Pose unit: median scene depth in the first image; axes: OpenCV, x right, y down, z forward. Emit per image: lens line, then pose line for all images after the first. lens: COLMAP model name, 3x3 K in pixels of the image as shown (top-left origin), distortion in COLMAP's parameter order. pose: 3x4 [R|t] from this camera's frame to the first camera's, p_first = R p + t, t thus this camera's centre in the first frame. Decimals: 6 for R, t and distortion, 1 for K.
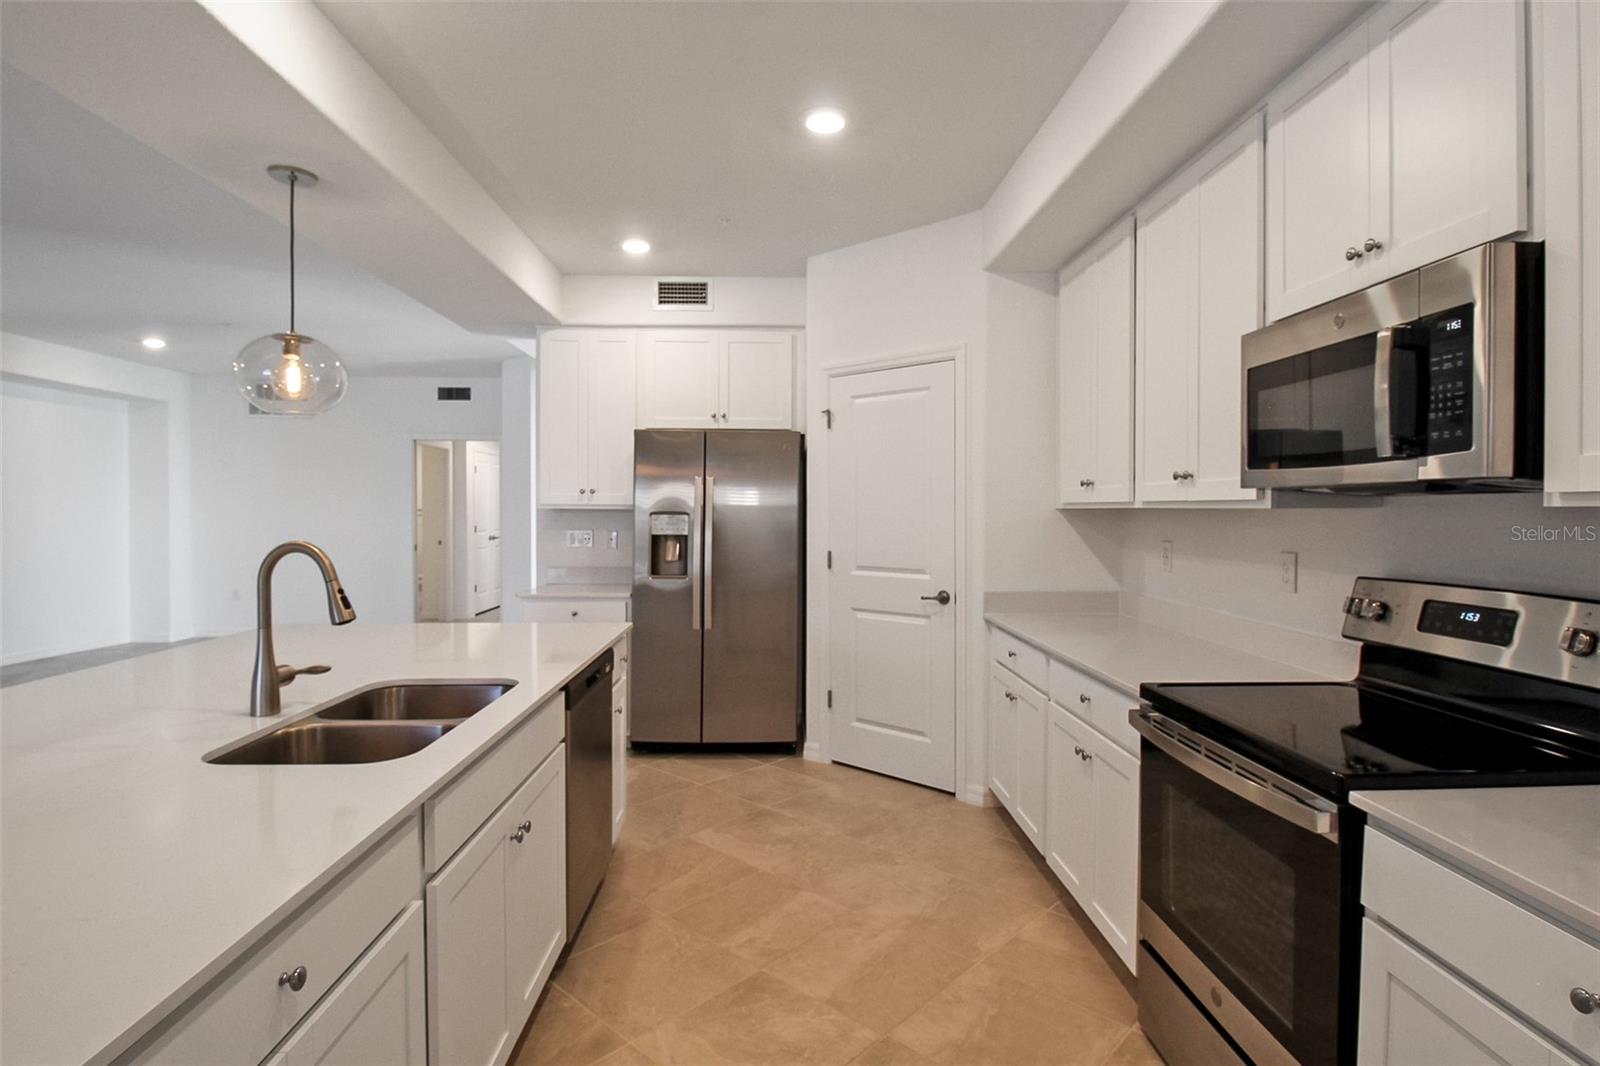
lens RADIAL K [[814.2, 0, 809.0], [0, 814.2, 524.4], [0, 0, 1]] dist [0.003650, -0.012660]
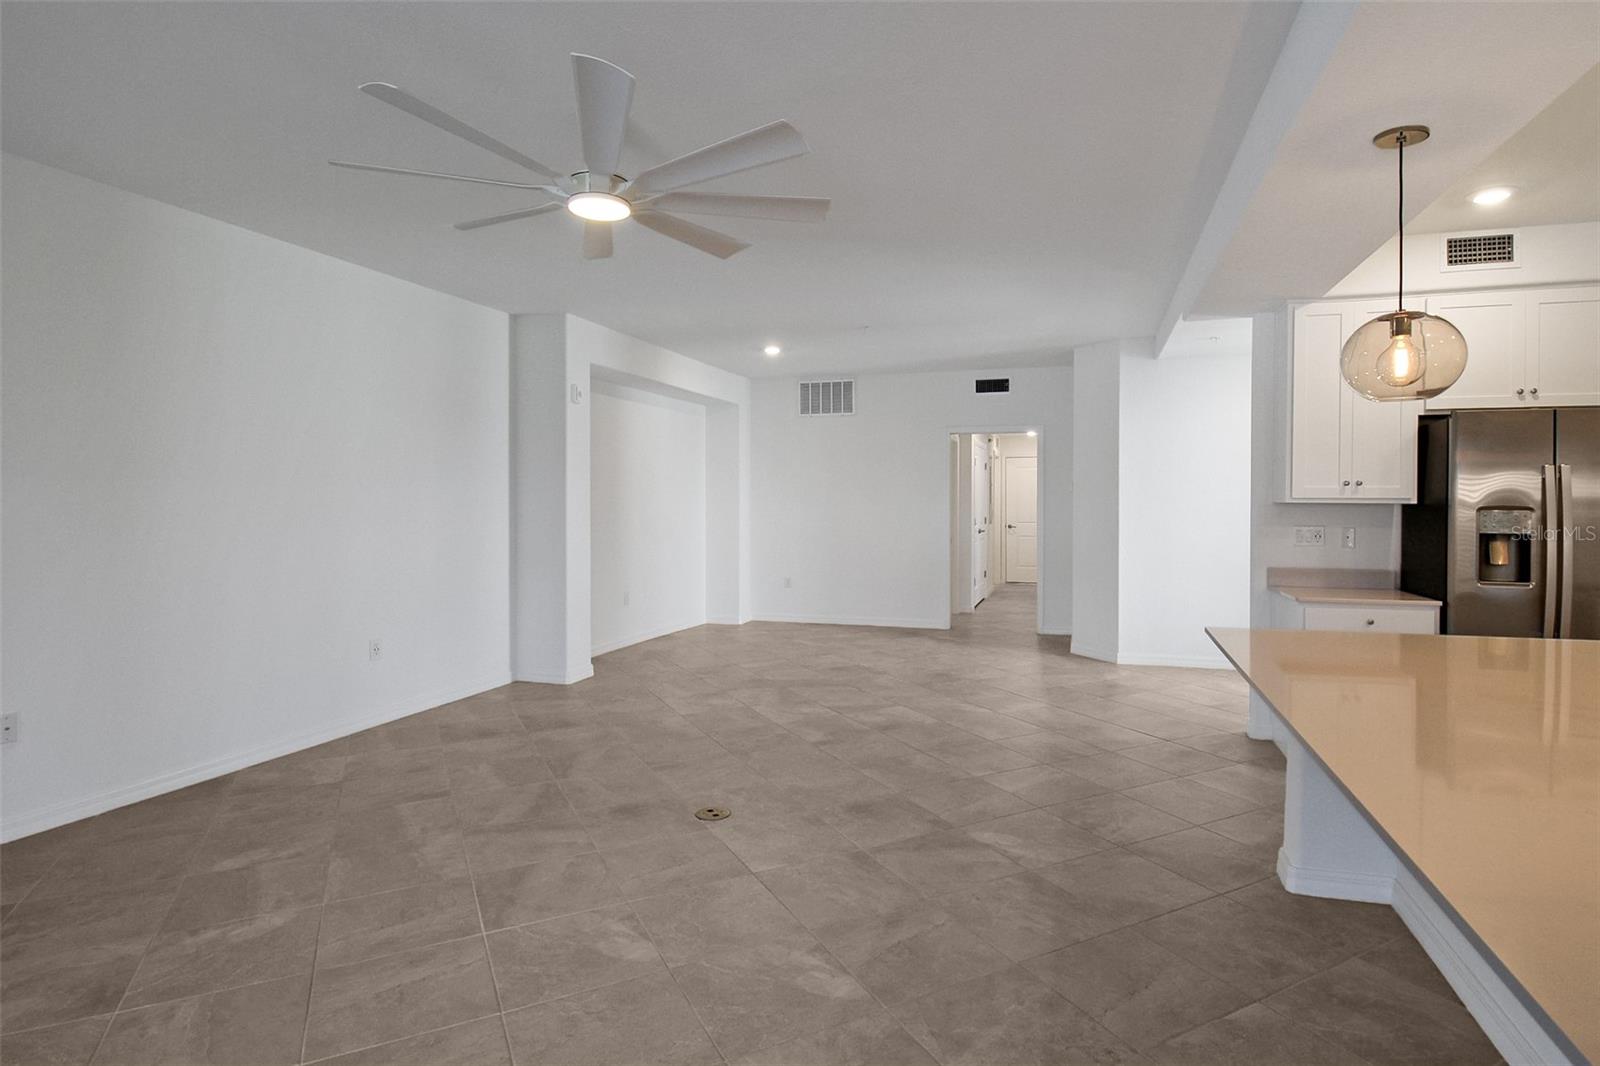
lens RADIAL K [[839.3, 0, 835.4], [0, 839.3, 514.1], [0, 0, 1]] dist [0.003712, -0.014799]
pose [[0.945772, 0.001700, -0.324826, -0.553224], [-0.002482, 0.999995, -0.001992, -0.004372], [0.324821, 0.002690, 0.945772, -0.048116]]
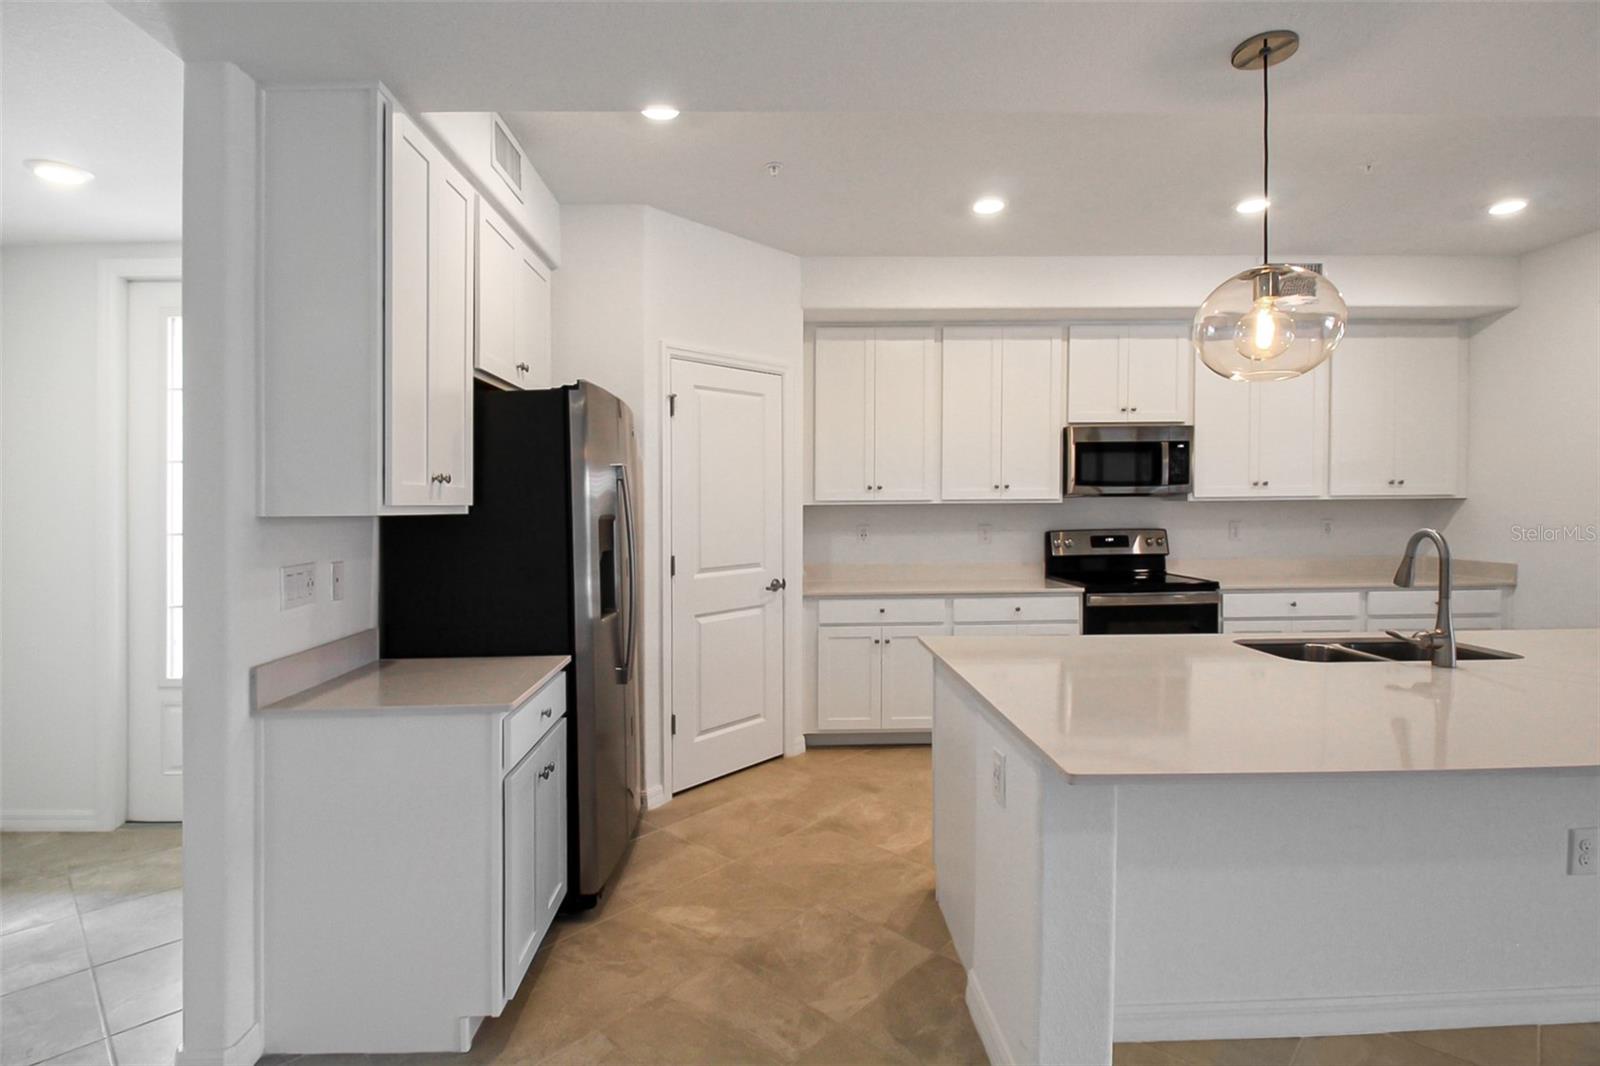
lens RADIAL K [[779.8, 0, 796.0], [0, 779.8, 523.6], [0, 0, 1]] dist [0.001453, -0.007715]
pose [[0.007562, -0.029351, 0.999541, -0.801505], [0.028278, 0.999176, 0.029127, -0.022560], [-0.999571, 0.028045, 0.008386, 0.849966]]
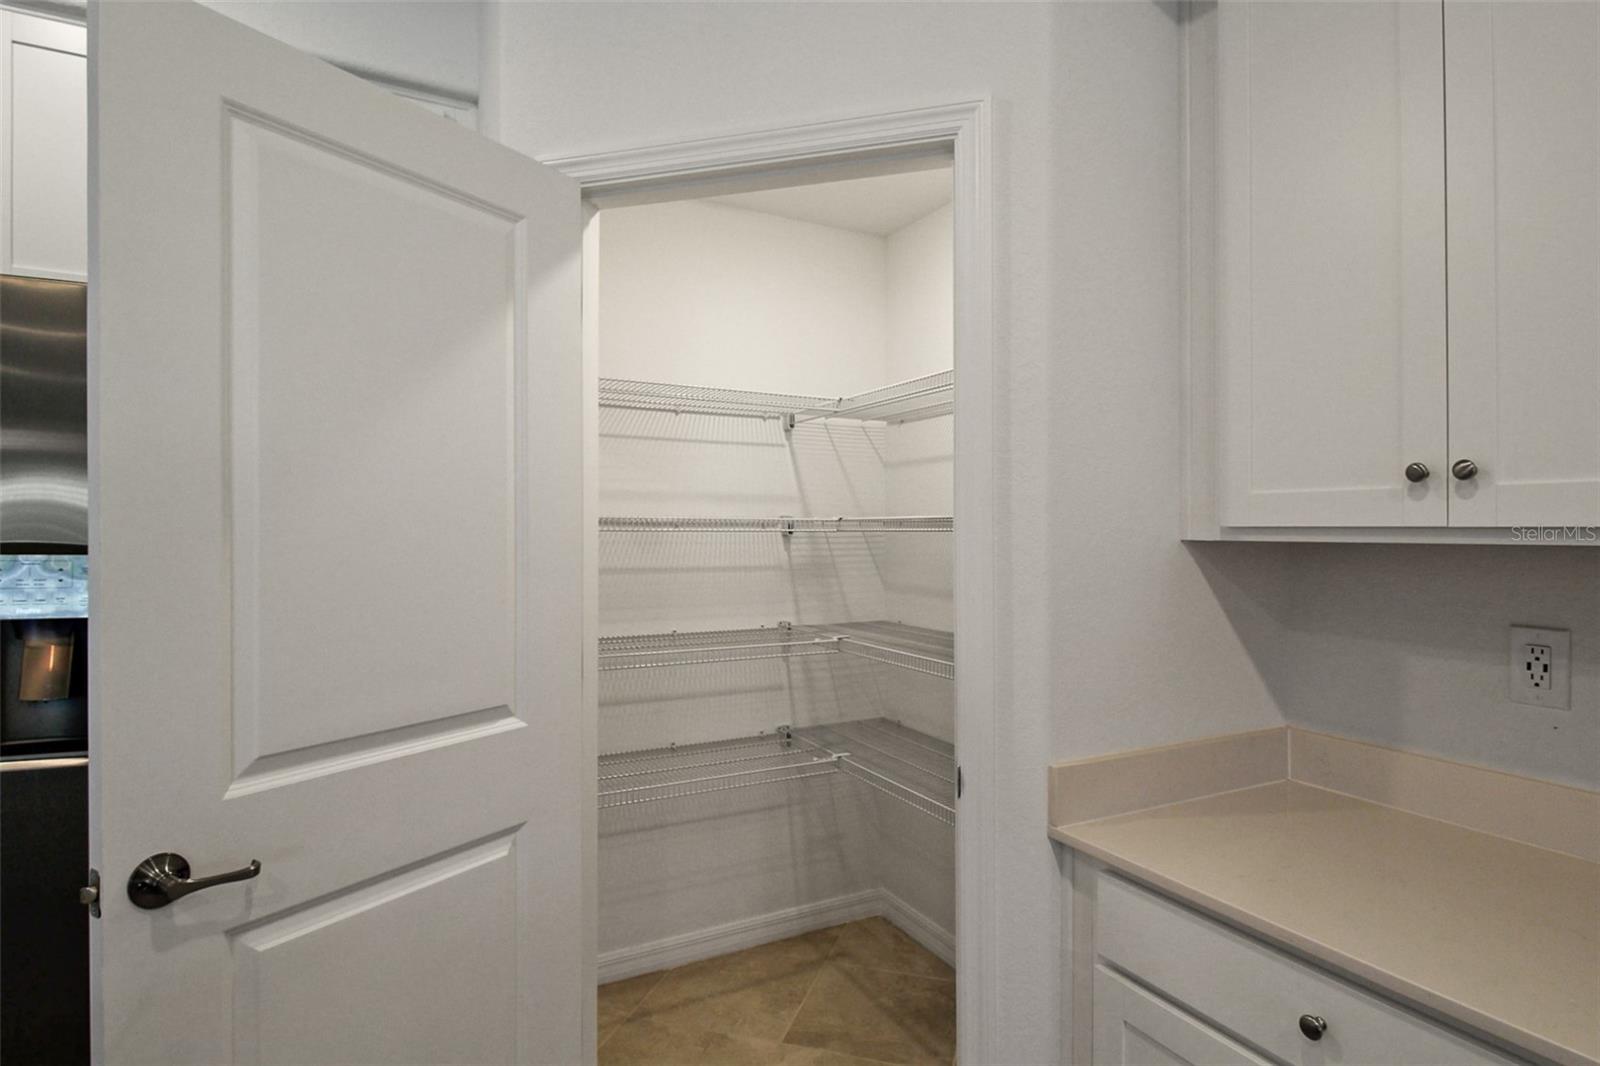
lens RADIAL K [[790.8, 0, 811.2], [0, 790.8, 536.1], [0, 0, 1]] dist [0.001079, -0.013553]
pose [[0.900998, 0.001582, 0.433821, -0.031002], [0.000861, 0.999985, -0.005436, -0.016146], [-0.433823, 0.005272, 0.900983, 0.615986]]
